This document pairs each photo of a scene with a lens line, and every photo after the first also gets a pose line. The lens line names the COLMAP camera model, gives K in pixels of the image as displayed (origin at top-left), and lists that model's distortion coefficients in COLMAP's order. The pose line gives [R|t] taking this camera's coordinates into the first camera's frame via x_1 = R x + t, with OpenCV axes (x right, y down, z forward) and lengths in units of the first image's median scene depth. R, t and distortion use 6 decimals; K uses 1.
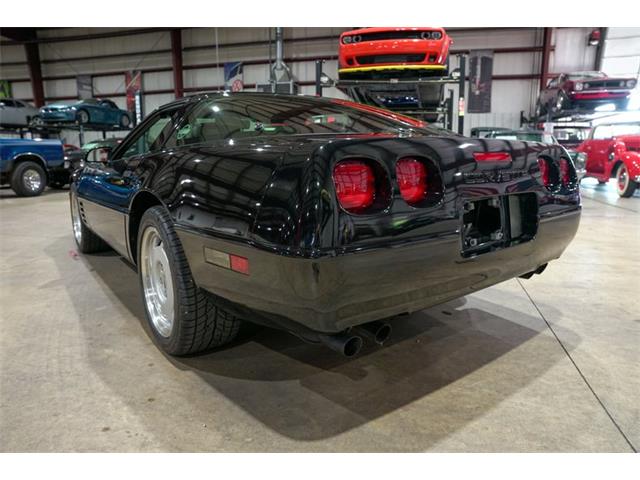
lens RADIAL K [[437.0, 0, 321.9], [0, 437.0, 240.7], [0, 0, 1]] dist [-0.131877, 0.101318]
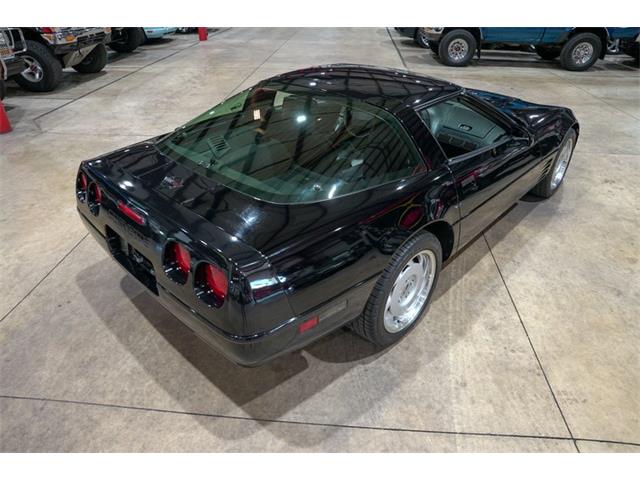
lens RADIAL K [[437.0, 0, 325.0], [0, 437.0, 240.4], [0, 0, 1]] dist [-0.131877, 0.101318]
pose [[0.170412, 0.537687, -0.825744, 1.282974], [-0.205810, 0.838940, 0.503807, -0.717416], [0.963640, 0.084092, 0.253627, 0.999590]]
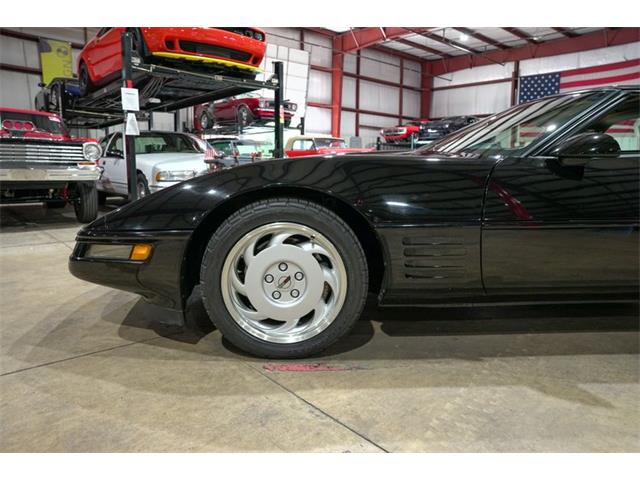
lens RADIAL K [[437.0, 0, 322.2], [0, 437.0, 240.2], [0, 0, 1]] dist [-0.131877, 0.101318]
pose [[0.565791, -0.126318, 0.814816, -1.859747], [0.150275, 0.987442, 0.048732, -0.231801], [-0.810739, 0.094874, 0.577668, 1.445970]]
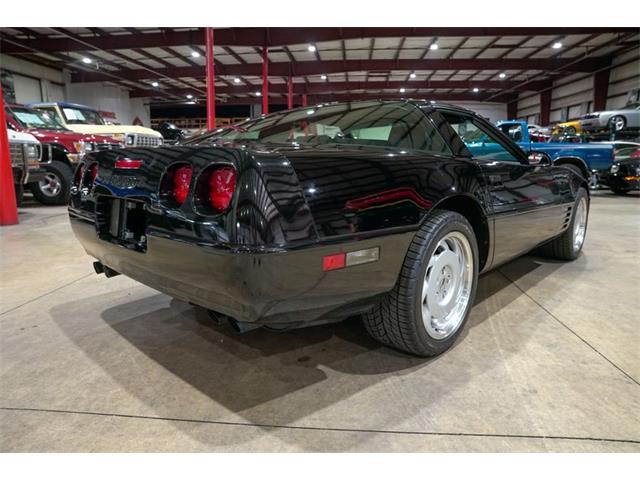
lens RADIAL K [[437.0, 0, 324.0], [0, 437.0, 239.0], [0, 0, 1]] dist [-0.131877, 0.101318]
pose [[0.173116, 0.192928, -0.965821, 1.302521], [-0.201768, 0.966776, 0.156953, -0.232117], [0.964013, 0.167701, 0.206291, 1.043442]]
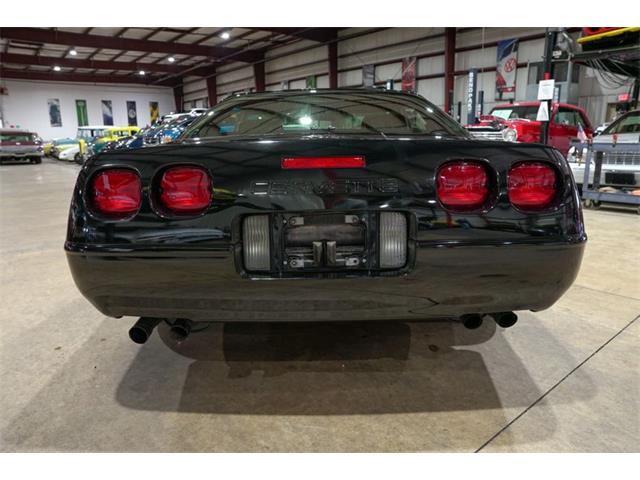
lens RADIAL K [[437.0, 0, 322.4], [0, 437.0, 241.9], [0, 0, 1]] dist [-0.131877, 0.101318]
pose [[0.796970, 0.135949, -0.588521, 0.721703], [-0.111747, 0.990708, 0.077527, -0.089754], [0.593592, 0.003979, 0.804756, 0.272265]]
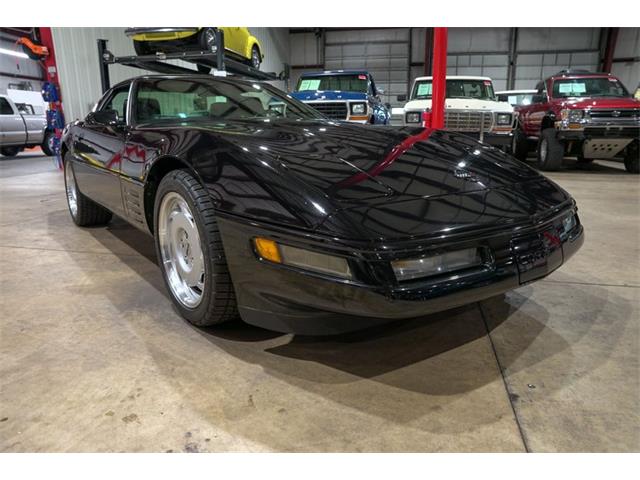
lens RADIAL K [[437.0, 0, 321.4], [0, 437.0, 240.7], [0, 0, 1]] dist [-0.131877, 0.101318]
pose [[-0.999569, 0.017202, -0.023785, -0.714376], [0.004911, 0.896877, 0.442252, -0.668501], [0.028940, 0.441945, -0.896575, 3.448802]]
